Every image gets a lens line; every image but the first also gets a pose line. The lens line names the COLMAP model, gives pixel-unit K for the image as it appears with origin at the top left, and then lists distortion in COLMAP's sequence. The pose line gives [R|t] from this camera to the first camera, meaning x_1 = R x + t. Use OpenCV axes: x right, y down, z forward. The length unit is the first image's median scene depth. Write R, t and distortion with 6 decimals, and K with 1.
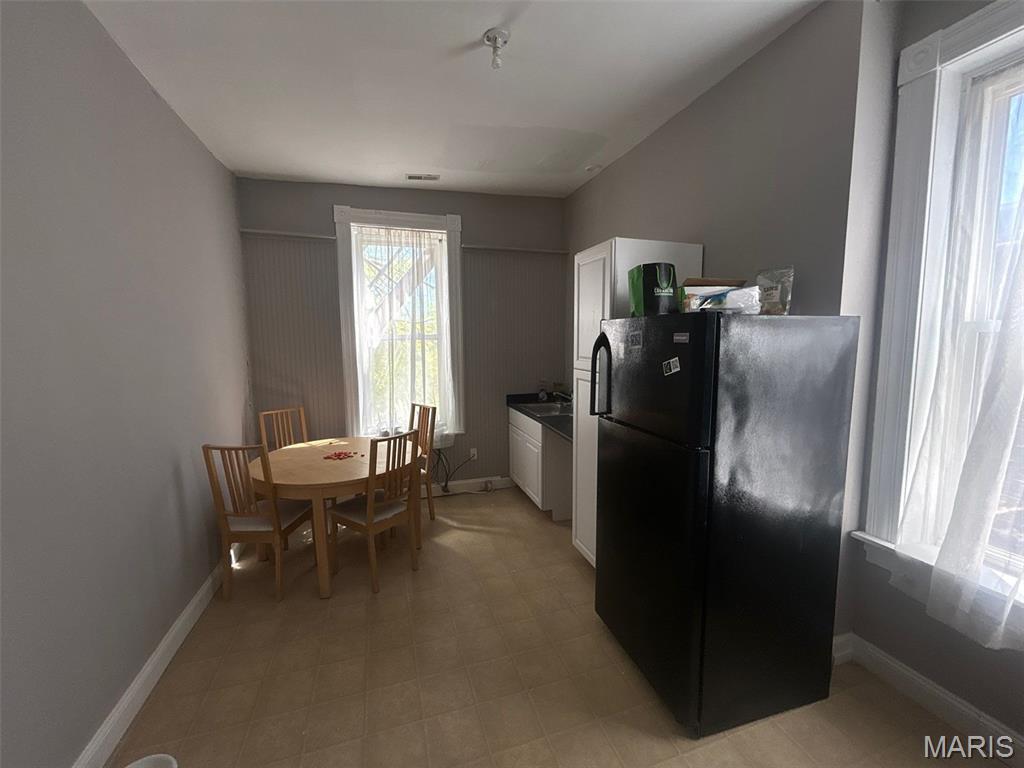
lens RADIAL K [[409.9, 0, 512.9], [0, 409.9, 382.0], [0, 0, 1]] dist [-0.003217, -0.000105]
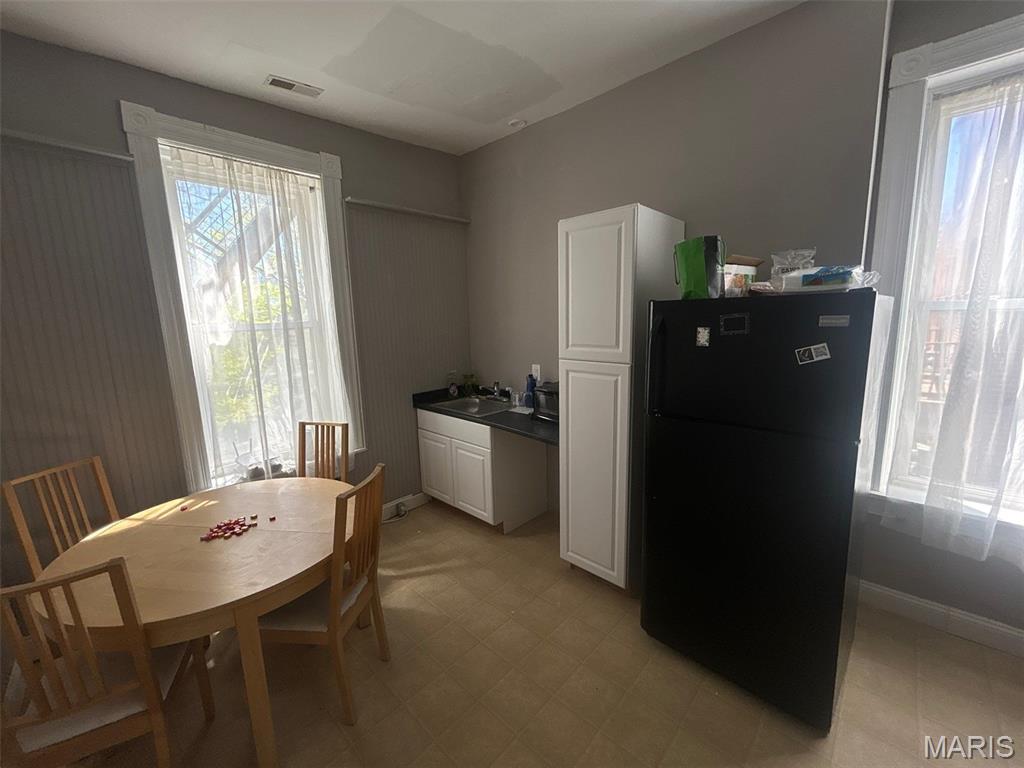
lens RADIAL K [[409.9, 0, 509.7], [0, 409.9, 382.1], [0, 0, 1]] dist [-0.003217, -0.000105]
pose [[0.879949, -0.093799, 0.465717, -0.258780], [0.072801, 0.995360, 0.062919, -0.034344], [-0.469458, -0.021461, 0.882694, 0.227048]]
